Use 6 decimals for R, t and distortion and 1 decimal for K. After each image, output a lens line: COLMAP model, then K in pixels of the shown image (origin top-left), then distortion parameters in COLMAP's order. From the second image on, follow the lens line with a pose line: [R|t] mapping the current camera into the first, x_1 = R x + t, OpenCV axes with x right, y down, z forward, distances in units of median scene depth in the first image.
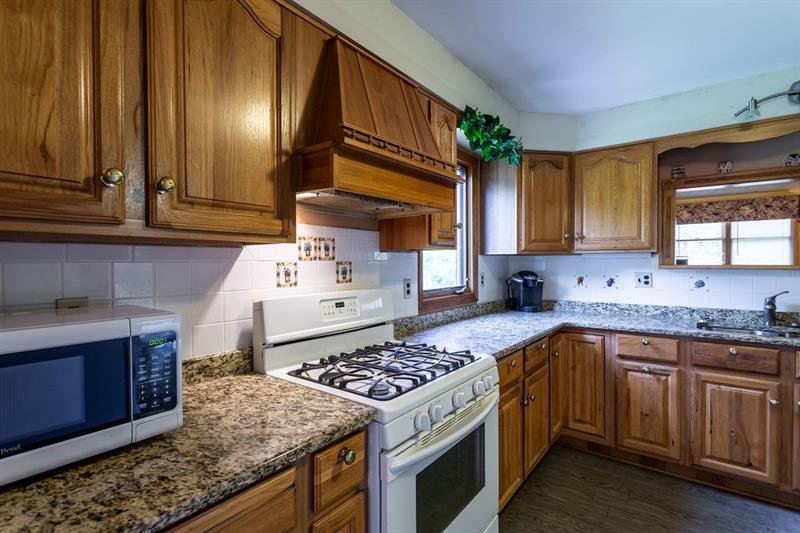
lens RADIAL K [[380.4, 0, 400.0], [0, 380.4, 266.5], [0, 0, 1]] dist [-0.000701, -0.000212]
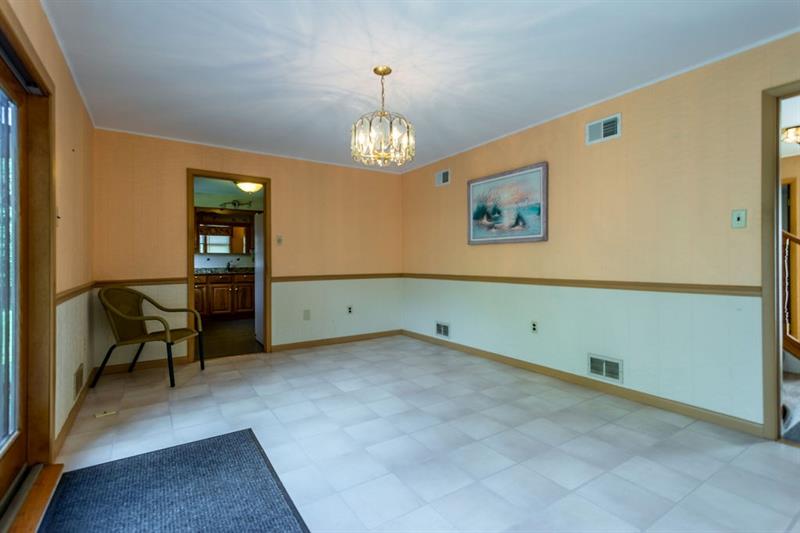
lens RADIAL K [[370.3, 0, 400.1], [0, 370.3, 259.2], [0, 0, 1]] dist [0.002350, 0.000223]
pose [[0.317001, 0.006959, 0.948400, -1.672898], [0.014379, 0.999823, -0.012142, 0.119467], [-0.948316, 0.017486, 0.316845, -1.494793]]
